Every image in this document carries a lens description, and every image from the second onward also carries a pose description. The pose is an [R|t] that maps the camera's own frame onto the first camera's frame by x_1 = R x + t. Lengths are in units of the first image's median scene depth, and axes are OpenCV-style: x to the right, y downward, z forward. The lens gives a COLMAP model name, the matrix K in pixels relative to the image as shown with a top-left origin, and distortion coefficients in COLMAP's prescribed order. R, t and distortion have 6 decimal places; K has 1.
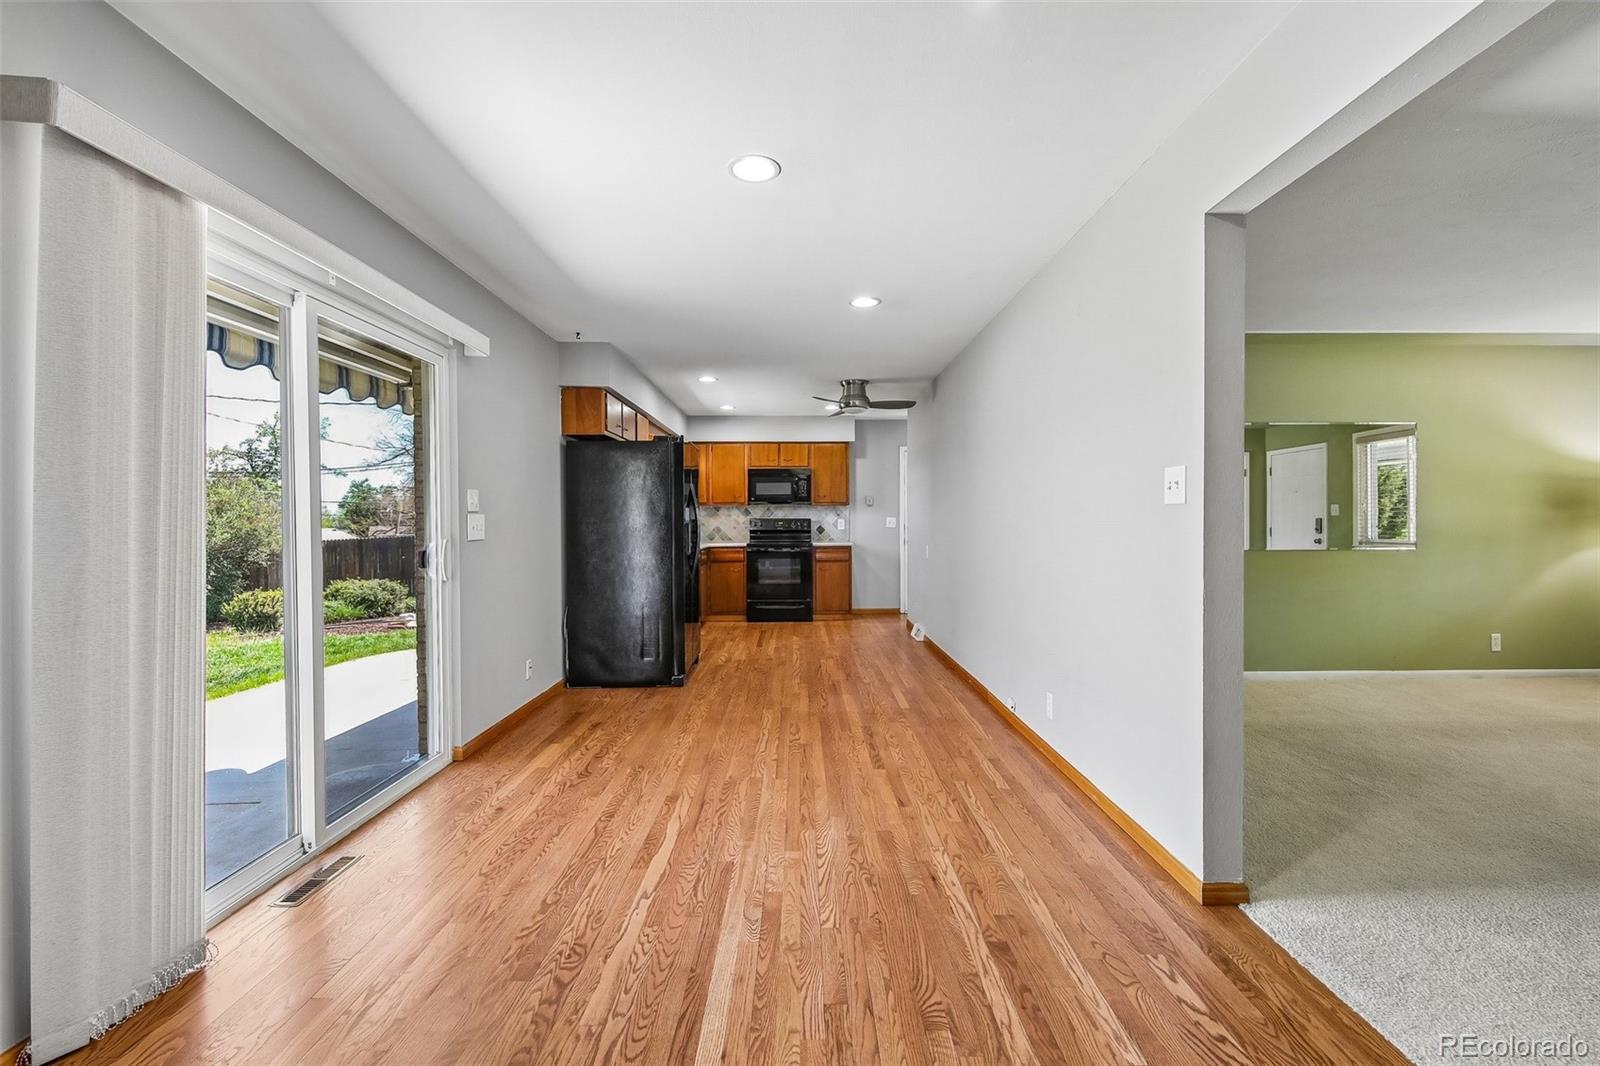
lens RADIAL K [[690.8, 0, 806.3], [0, 690.8, 529.5], [0, 0, 1]] dist [0.011608, -0.009499]
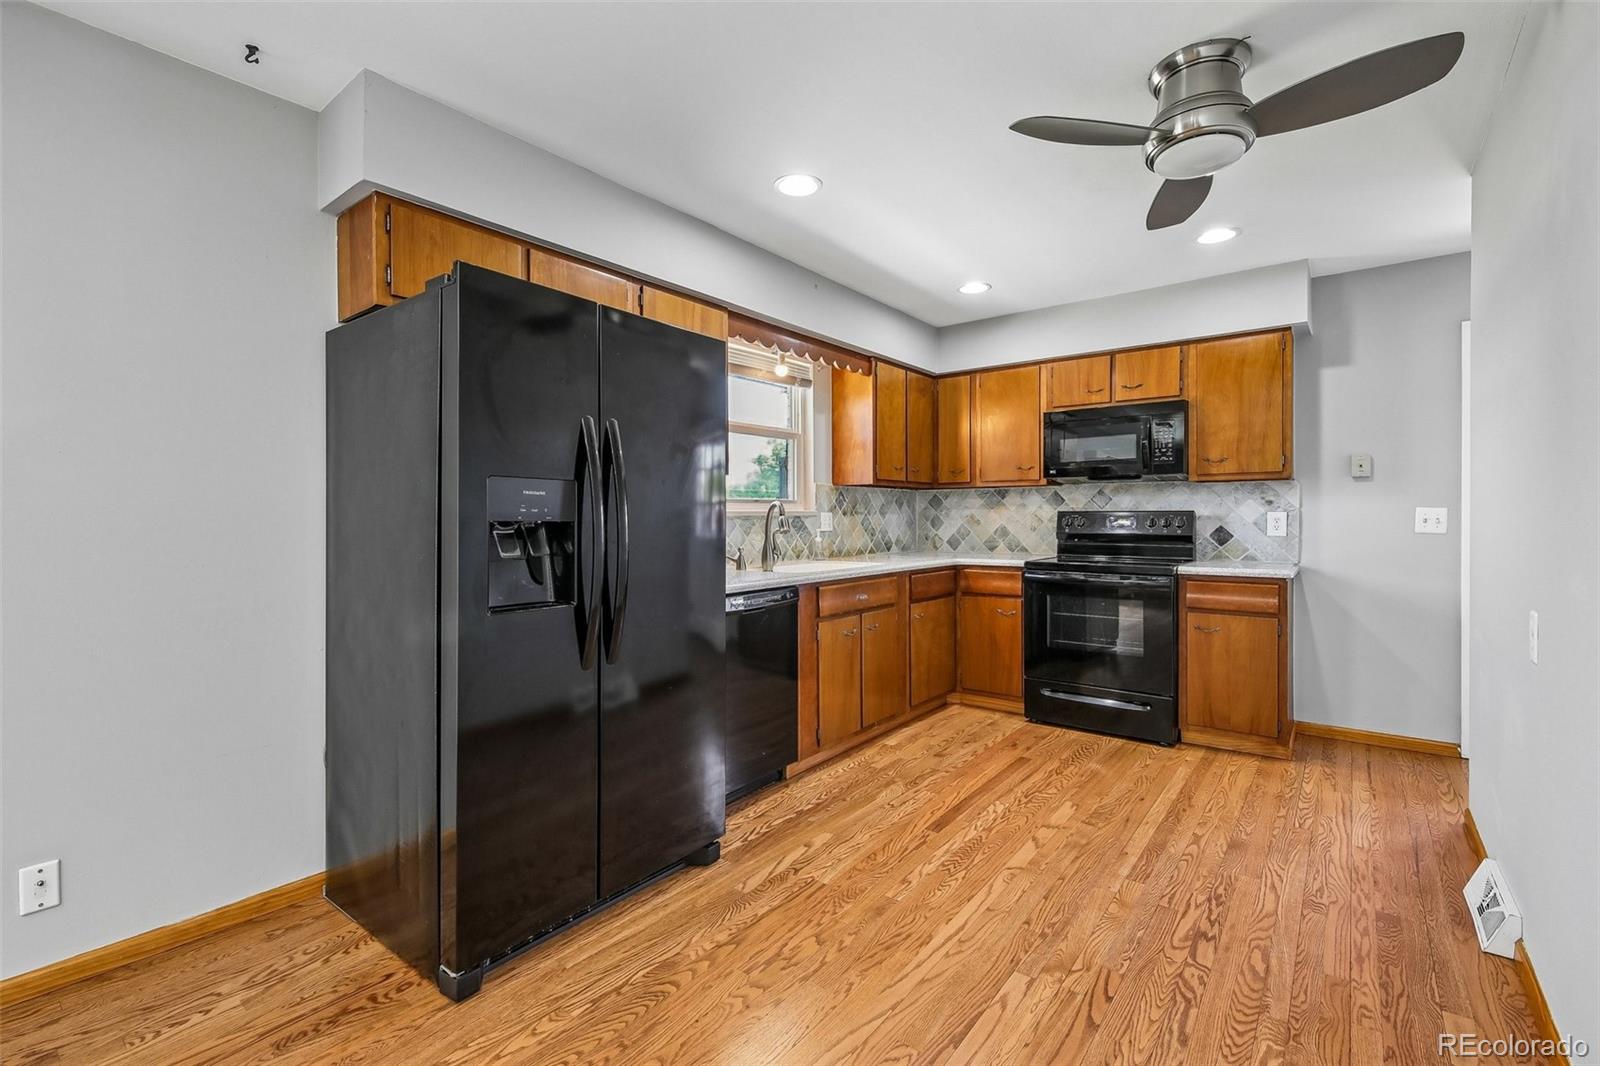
lens RADIAL K [[695.6, 0, 807.4], [0, 695.6, 518.3], [0, 0, 1]] dist [0.013364, -0.009601]
pose [[0.780305, 0.003937, -0.625387, 0.217335], [-0.009322, 0.999942, -0.005336, -0.013664], [0.625330, 0.009993, 0.780297, 1.095429]]
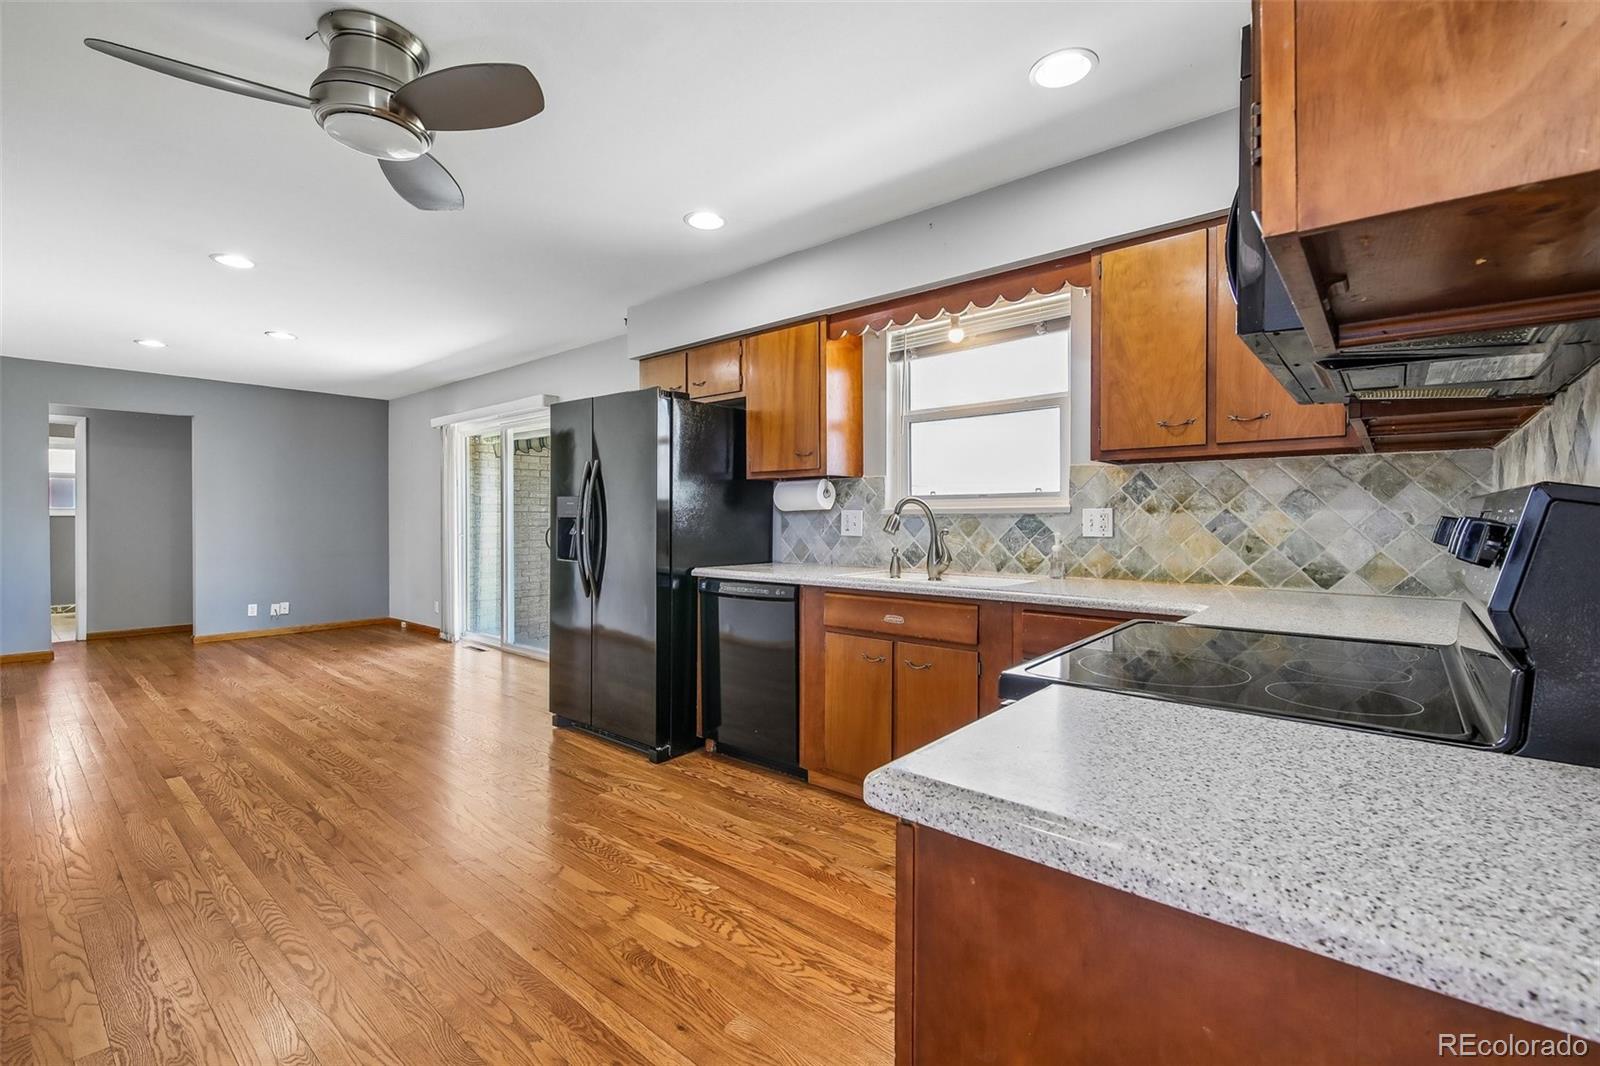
lens RADIAL K [[695.6, 0, 807.4], [0, 695.6, 518.3], [0, 0, 1]] dist [0.013364, -0.009601]
pose [[-0.656112, 0.006465, -0.754636, 0.292514], [-0.006539, 0.999877, 0.014251, -0.027578], [0.754635, 0.014285, -0.655989, 2.252648]]
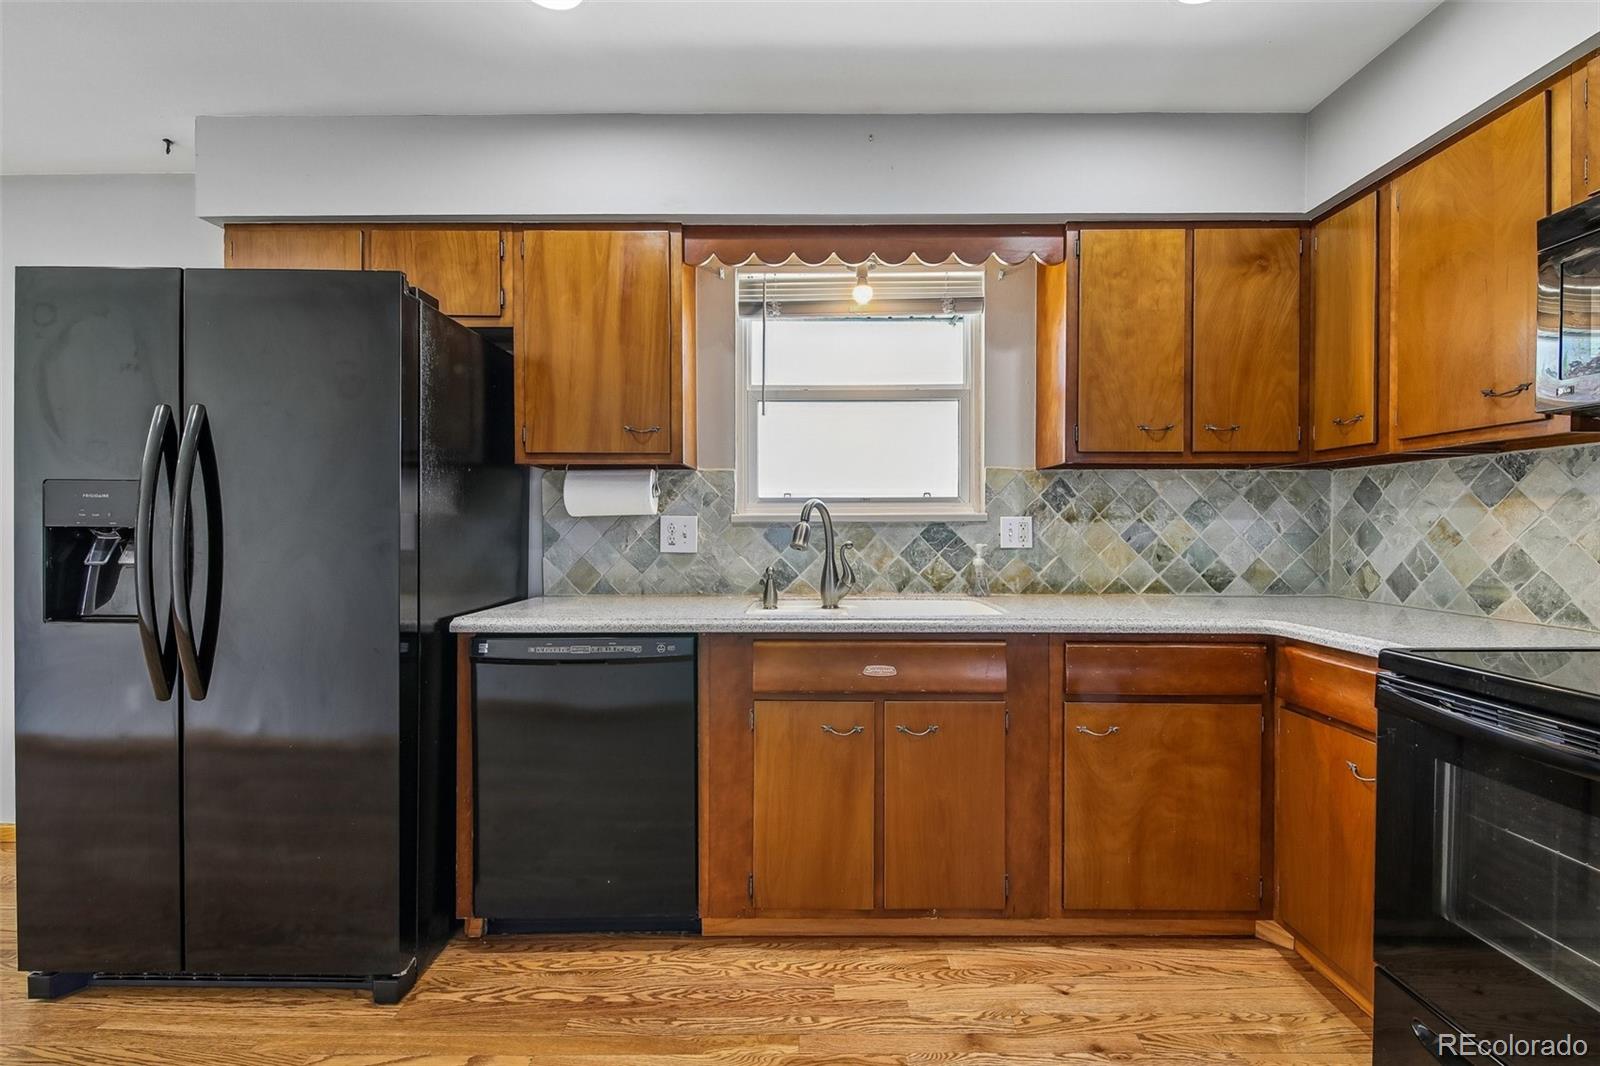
lens RADIAL K [[690.8, 0, 806.3], [0, 690.8, 529.5], [0, 0, 1]] dist [0.011608, -0.009499]
pose [[-0.018496, 0.013162, -0.999742, 0.199418], [-0.013983, 0.999812, 0.013421, -0.023326], [0.999731, 0.014228, -0.018308, 1.810875]]
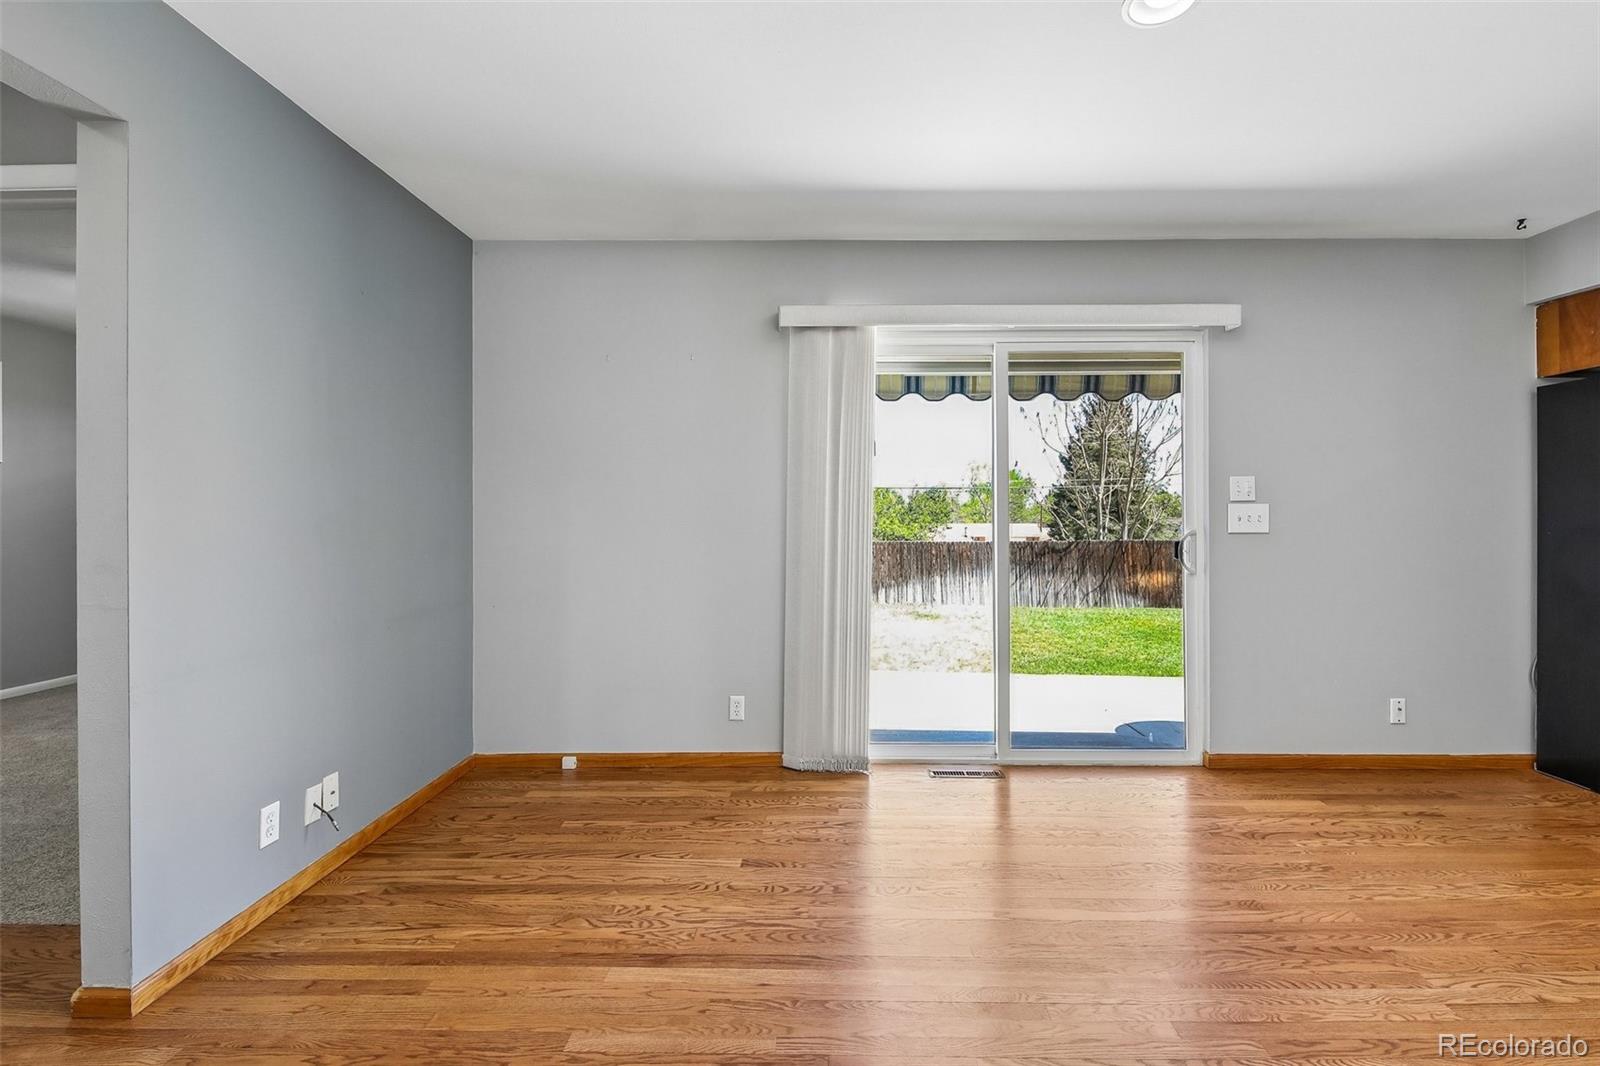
lens RADIAL K [[704.2, 0, 828.3], [0, 704.2, 513.1], [0, 0, 1]] dist [0.016815, -0.011957]
pose [[-0.017177, 0.001724, -0.999851, 0.419555], [-0.011251, 0.999935, 0.001917, -0.005795], [0.999789, 0.011283, -0.017156, 0.453215]]
